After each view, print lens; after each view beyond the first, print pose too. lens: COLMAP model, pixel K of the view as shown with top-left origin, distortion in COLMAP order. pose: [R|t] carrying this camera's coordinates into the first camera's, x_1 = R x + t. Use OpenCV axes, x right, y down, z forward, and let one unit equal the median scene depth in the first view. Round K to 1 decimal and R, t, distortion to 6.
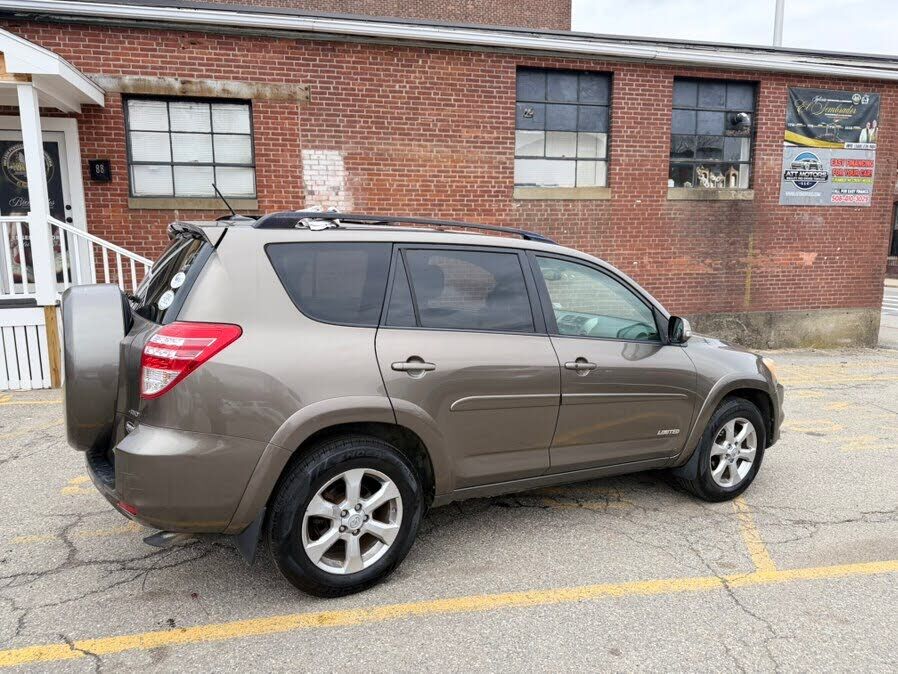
lens RADIAL K [[627.0, 0, 437.6], [0, 627.0, 353.7], [0, 0, 1]] dist [0.054726, -0.058345]
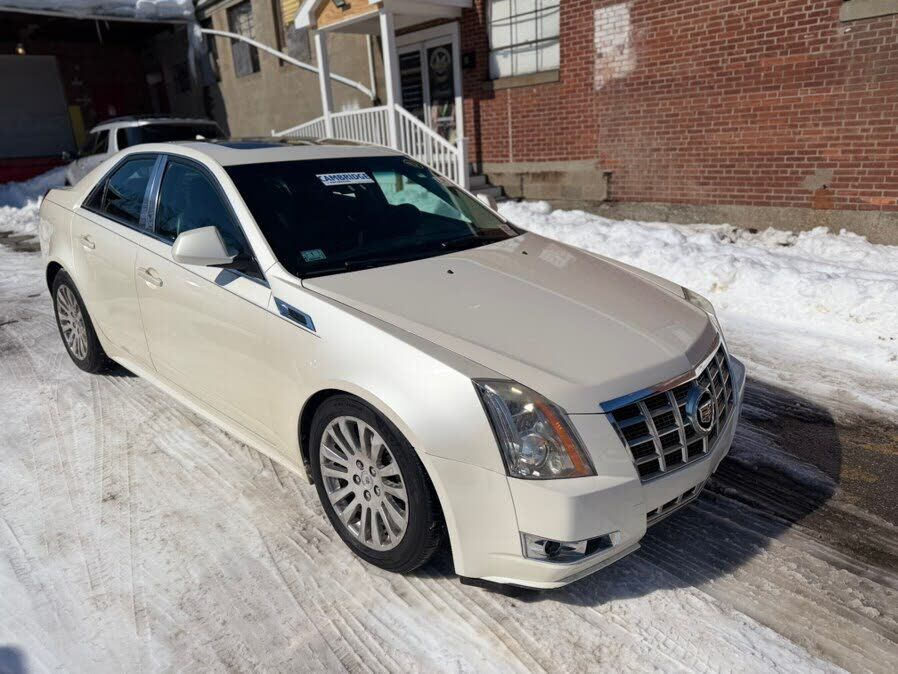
lens RADIAL K [[627.0, 0, 432.1], [0, 627.0, 329.8], [0, 0, 1]] dist [0.054726, -0.058345]
pose [[0.464236, 0.237350, -0.853317, 0.611979], [-0.103737, 0.971365, 0.213749, -0.028816], [0.879616, -0.010709, 0.475564, 0.312705]]
